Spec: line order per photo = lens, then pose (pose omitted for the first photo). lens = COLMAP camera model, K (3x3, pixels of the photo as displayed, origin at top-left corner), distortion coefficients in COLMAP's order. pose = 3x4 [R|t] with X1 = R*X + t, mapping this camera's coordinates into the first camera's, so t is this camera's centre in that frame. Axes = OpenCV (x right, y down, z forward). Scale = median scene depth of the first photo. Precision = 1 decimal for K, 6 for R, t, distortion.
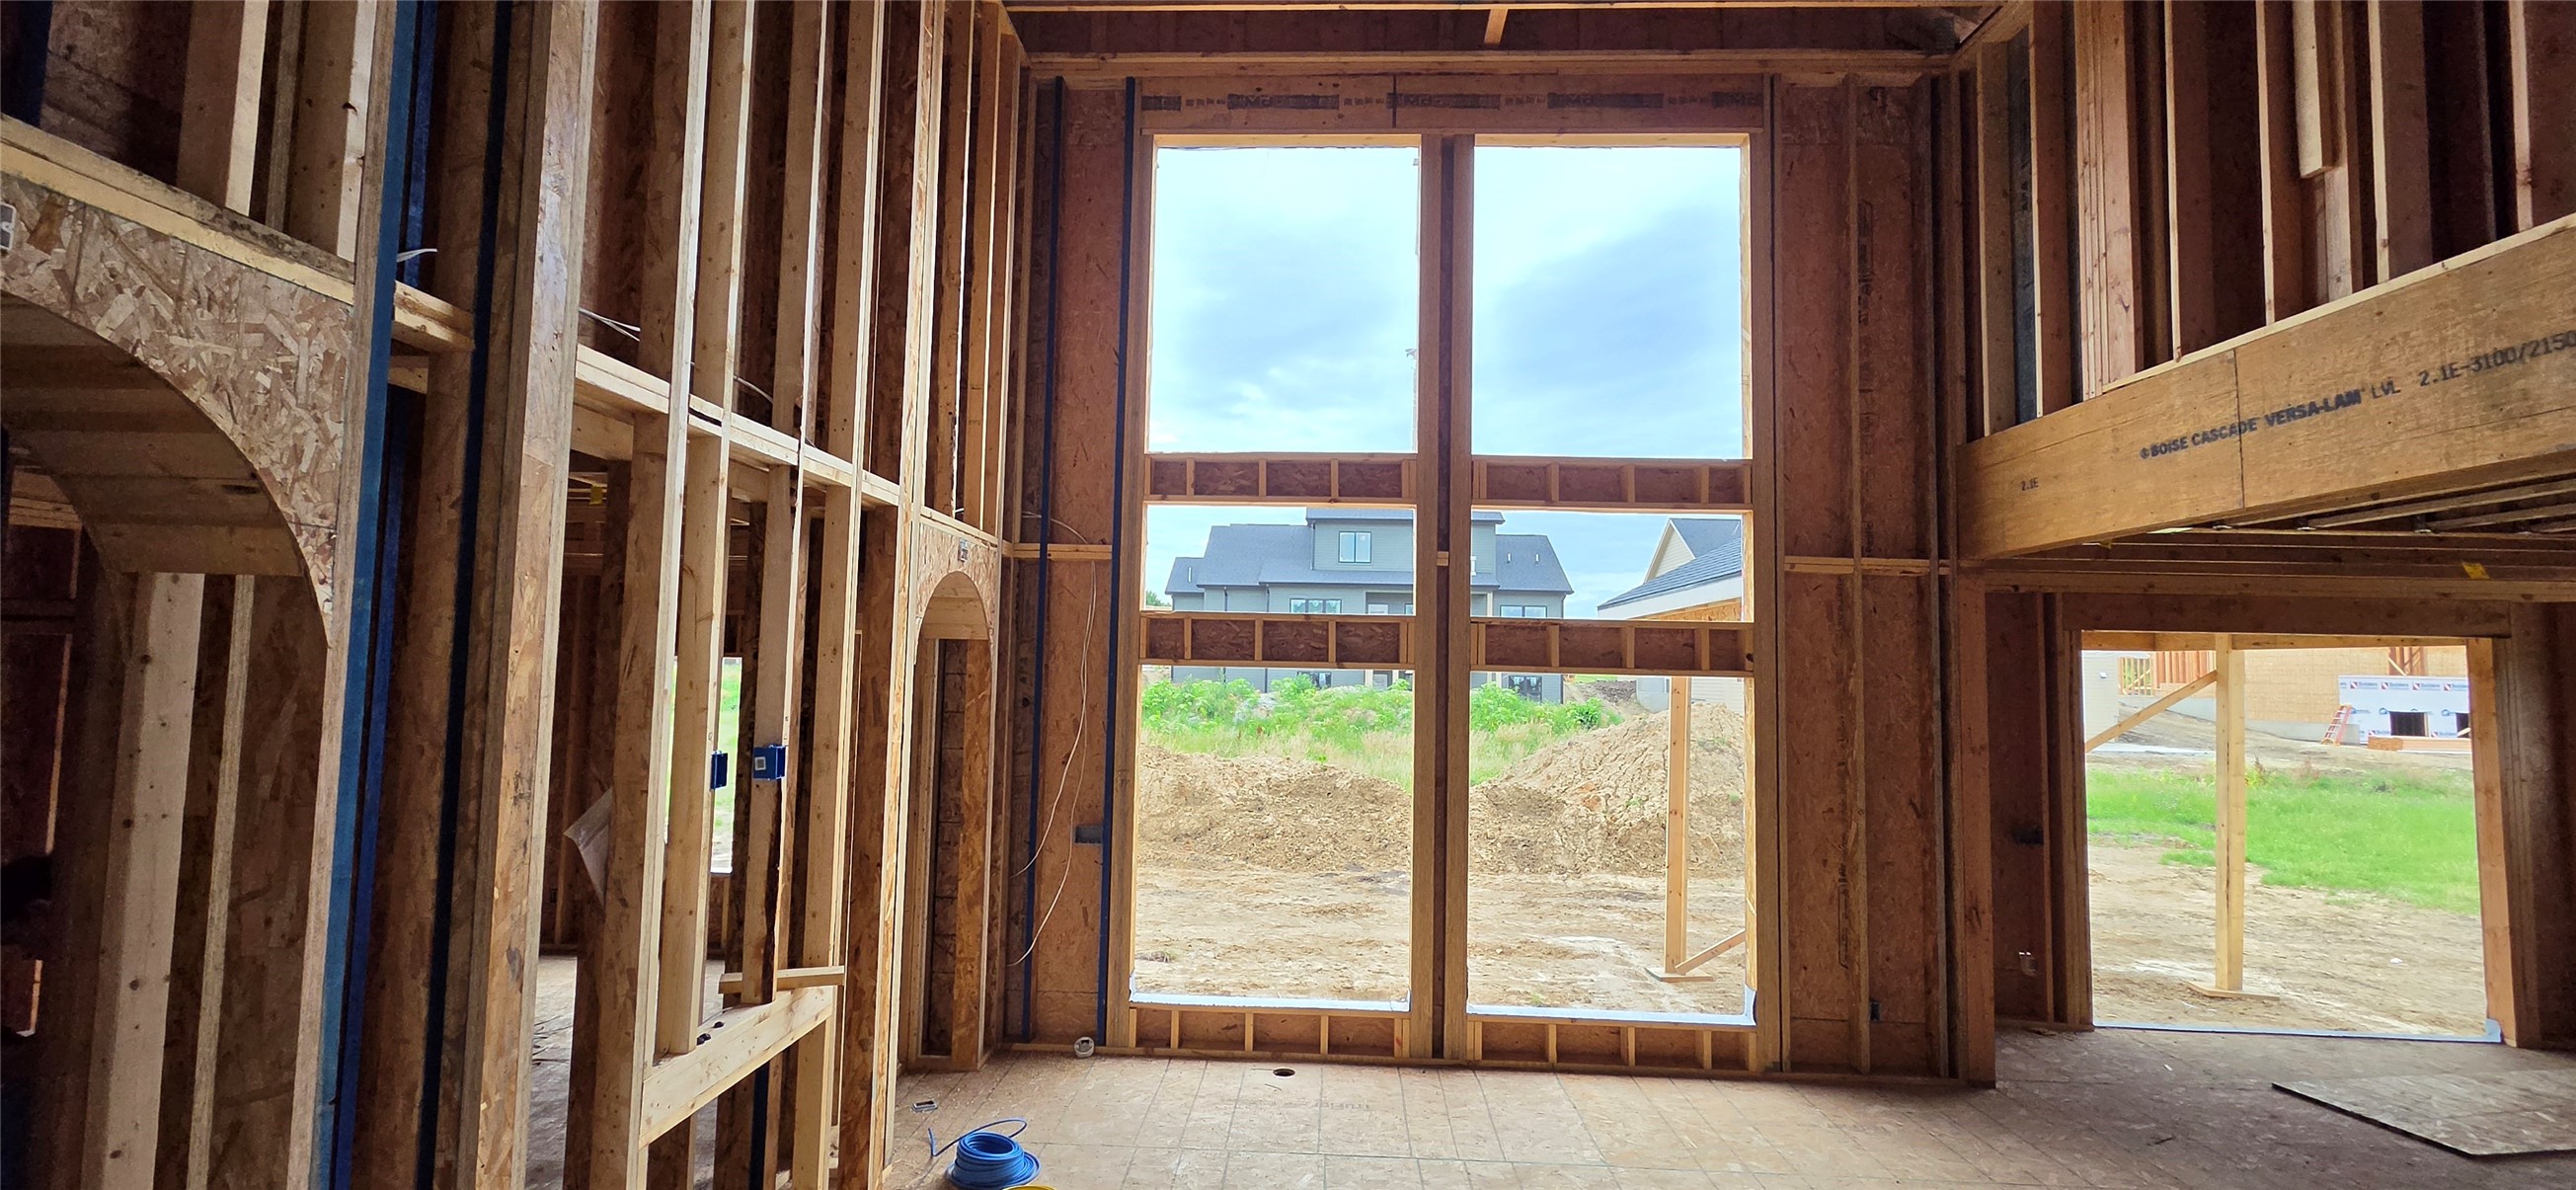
lens RADIAL K [[1051.9, 0, 1282.1], [0, 1051.9, 606.9], [0, 0, 1]] dist [0.002481, 0.000151]
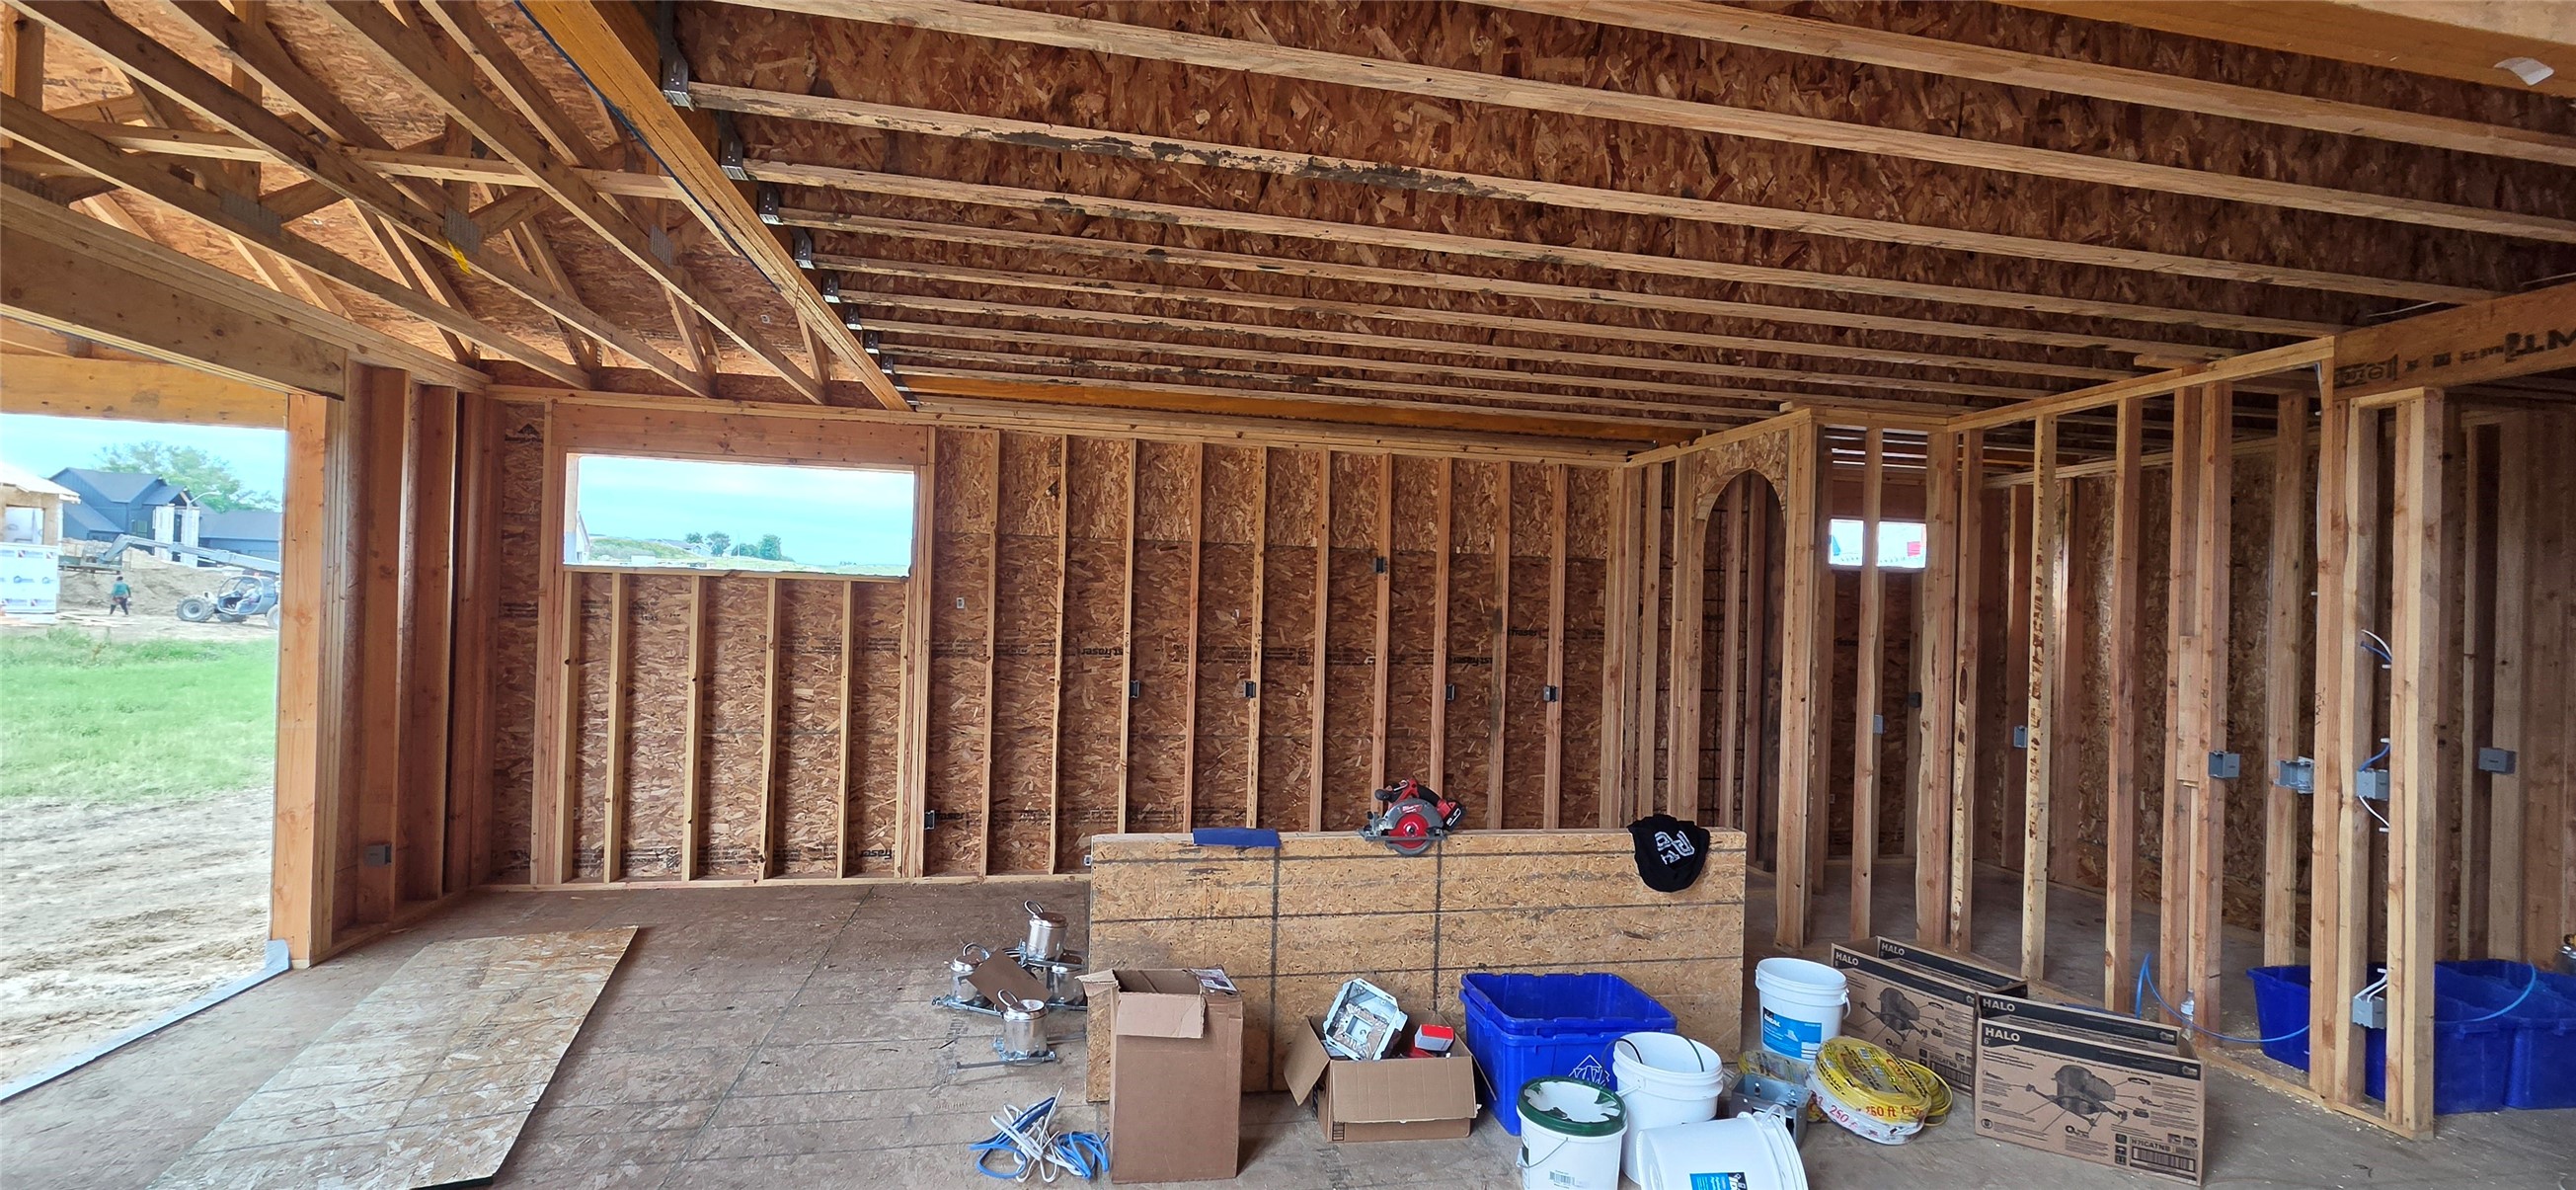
lens RADIAL K [[1051.9, 0, 1269.1], [0, 1051.9, 601.6], [0, 0, 1]] dist [0.002481, 0.000151]
pose [[-0.228261, -0.017054, 0.973451, 0.364595], [-0.096188, 0.995350, -0.005117, 0.122893], [-0.968837, -0.094802, -0.228840, 0.615473]]
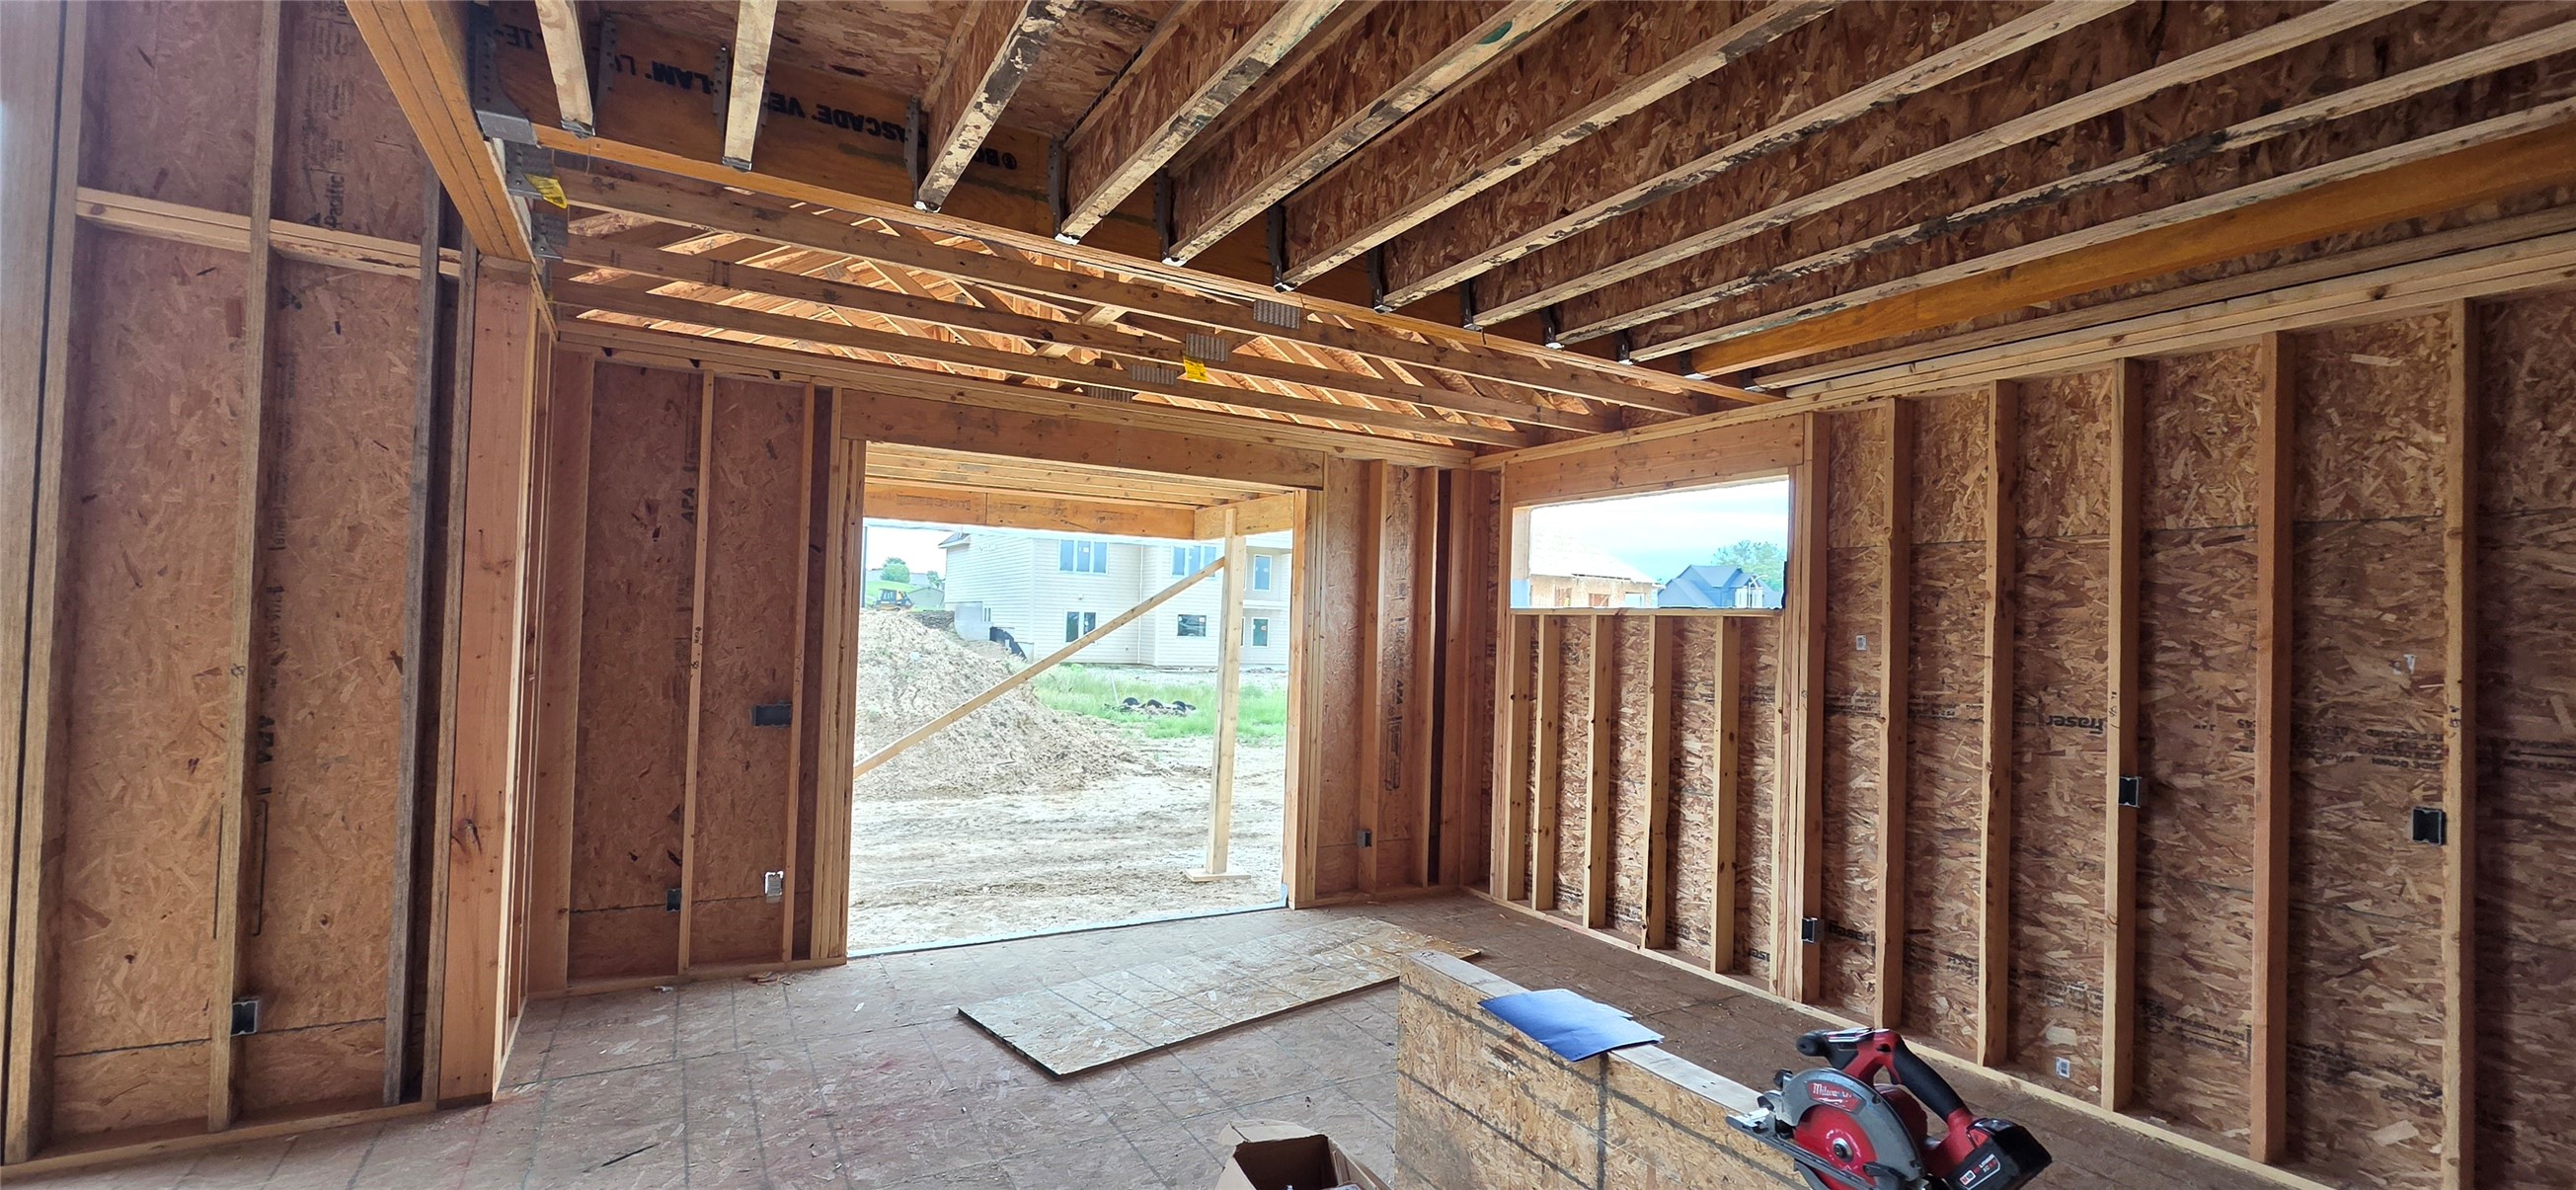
lens RADIAL K [[1051.9, 0, 1282.5], [0, 1051.9, 608.4], [0, 0, 1]] dist [0.002481, 0.000151]
pose [[0.845622, 0.016201, 0.533536, 0.706524], [-0.047481, 0.997860, 0.044954, 0.108111], [-0.531666, -0.063347, 0.844582, 0.228761]]
